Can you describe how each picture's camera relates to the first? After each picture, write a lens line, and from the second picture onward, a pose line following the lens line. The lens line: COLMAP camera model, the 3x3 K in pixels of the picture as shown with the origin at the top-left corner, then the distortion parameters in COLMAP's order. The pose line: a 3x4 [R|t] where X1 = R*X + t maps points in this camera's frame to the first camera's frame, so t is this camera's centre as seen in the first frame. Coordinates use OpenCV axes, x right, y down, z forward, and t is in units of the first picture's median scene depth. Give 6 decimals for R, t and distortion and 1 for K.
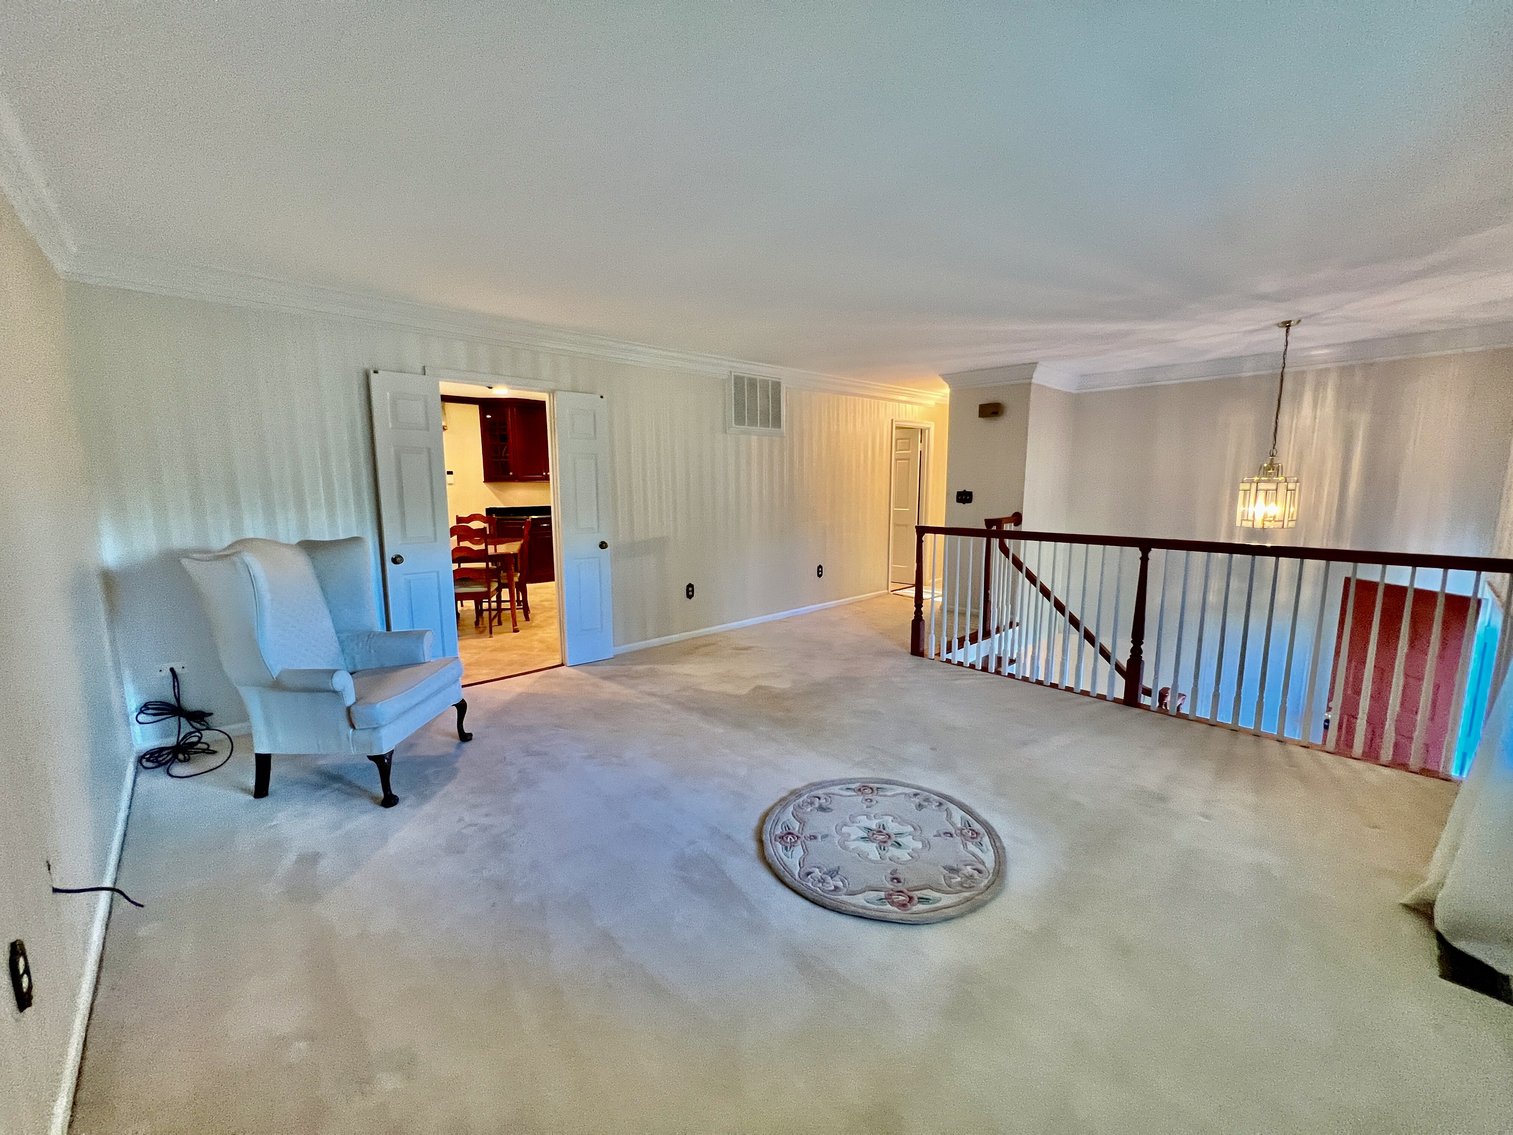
lens RADIAL K [[605.7, 0, 757.8], [0, 605.7, 565.5], [0, 0, 1]] dist [-0.002465, 0.000546]
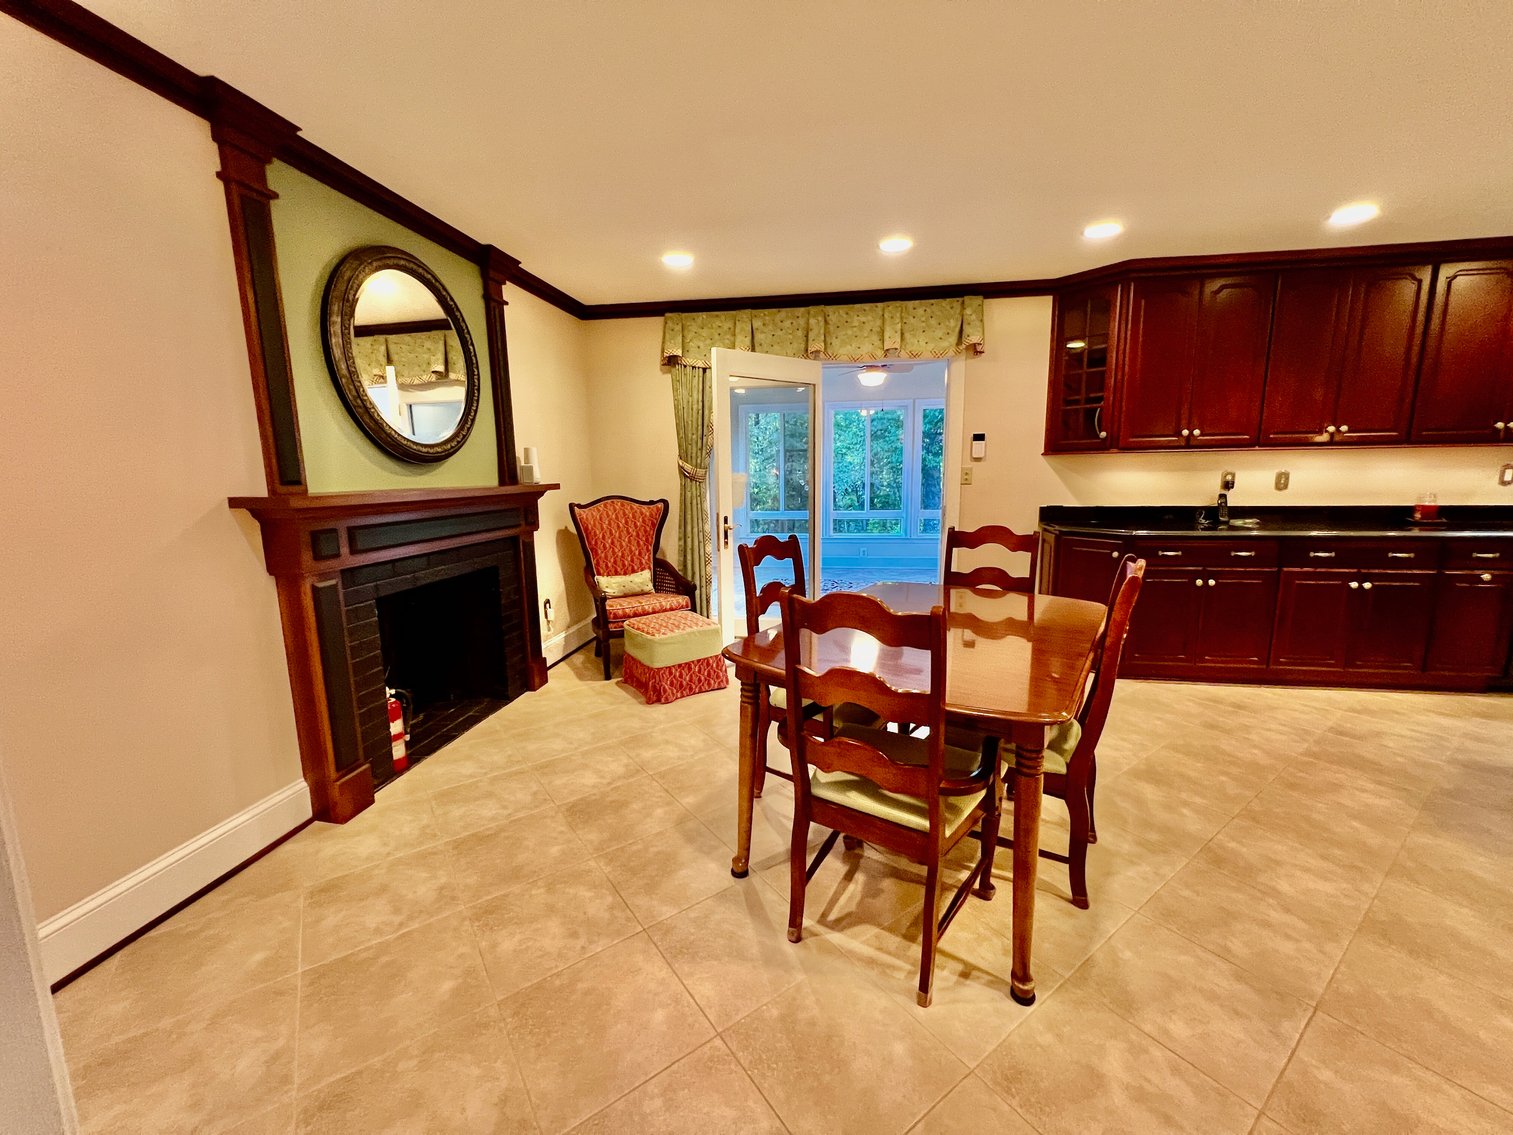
lens RADIAL K [[605.7, 0, 760.7], [0, 605.7, 565.0], [0, 0, 1]] dist [-0.002465, 0.000546]
pose [[0.615278, 0.118517, -0.779350, -0.201201], [-0.100260, 0.992370, 0.071758, -0.061719], [0.781909, 0.033986, 0.622466, 0.522941]]
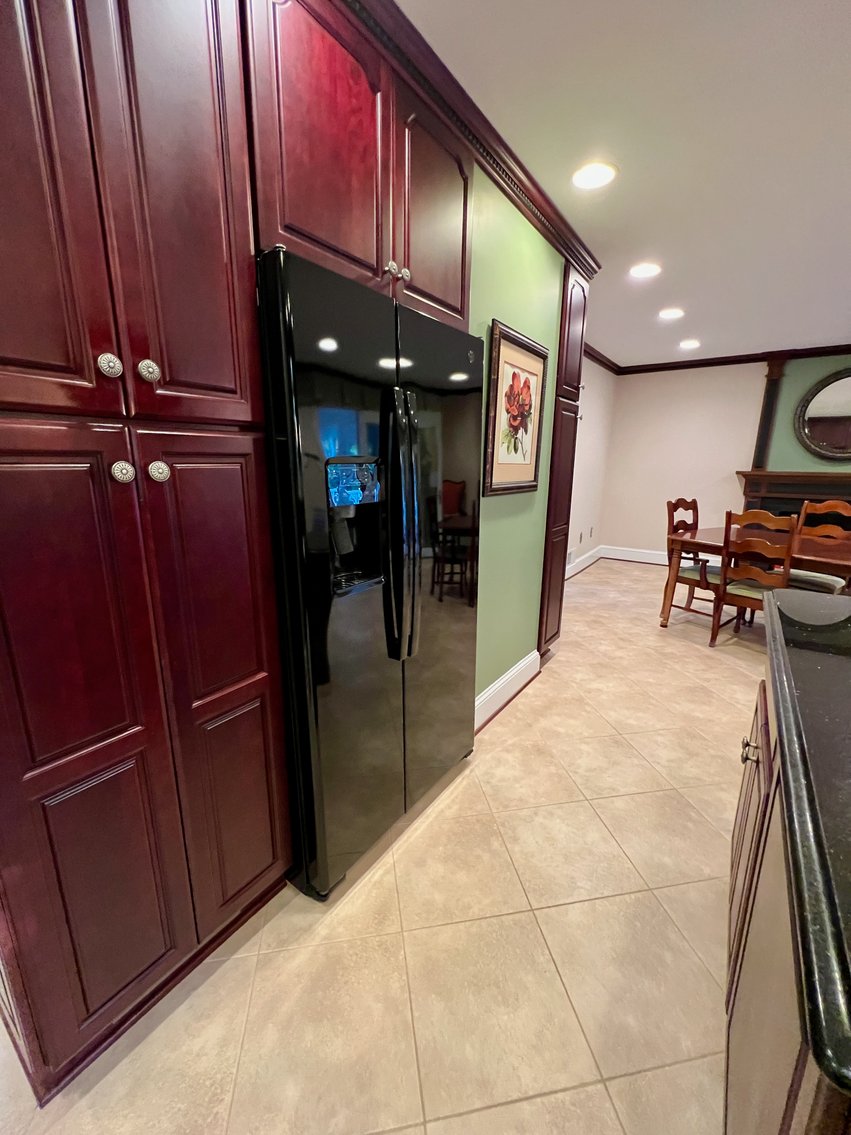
lens RADIAL K [[457.9, 0, 424.8], [0, 457.9, 566.8], [0, 0, 1]] dist [-0.002428, -0.000360]
pose [[-0.978640, 0.044977, -0.200600, 0.050762], [-0.030498, 0.933215, 0.358021, -0.143039], [0.203306, 0.356492, -0.911910, 1.061974]]
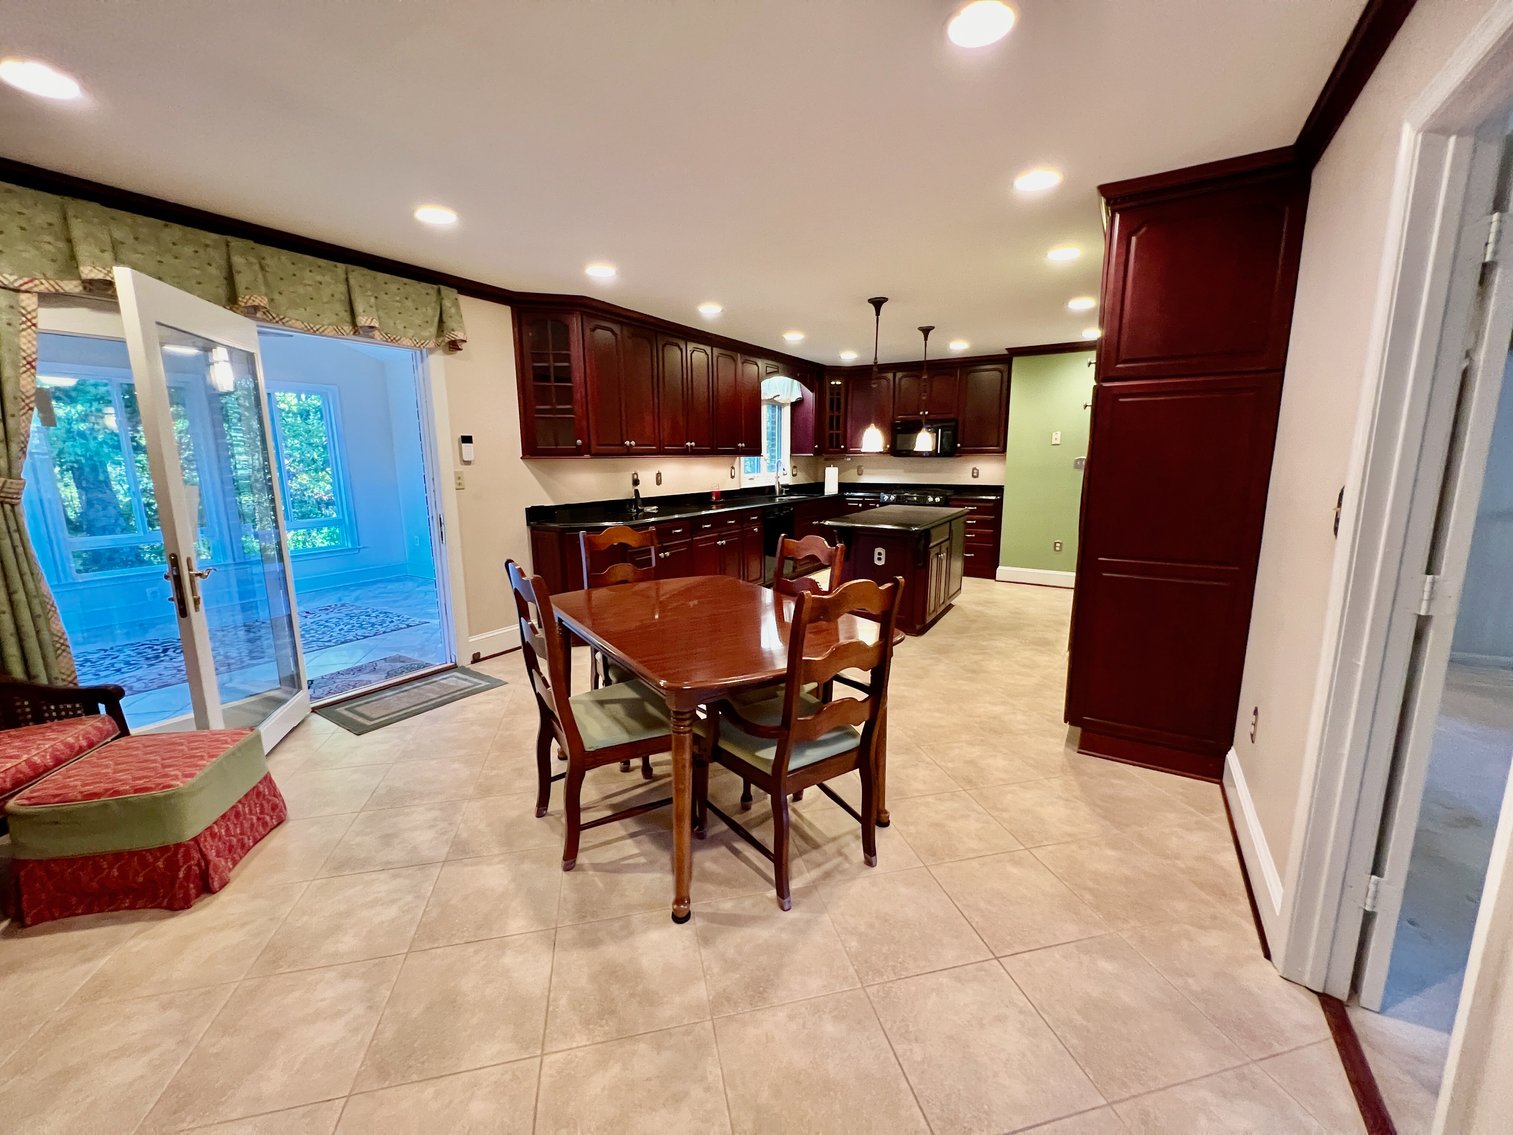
lens RADIAL K [[605.7, 0, 756.7], [0, 605.7, 567.4], [0, 0, 1]] dist [-0.002465, 0.000546]
pose [[0.964207, -0.047966, 0.260775, -0.406599], [0.037069, 0.998228, 0.046548, -0.062123], [-0.262546, -0.035215, 0.964277, 0.449068]]
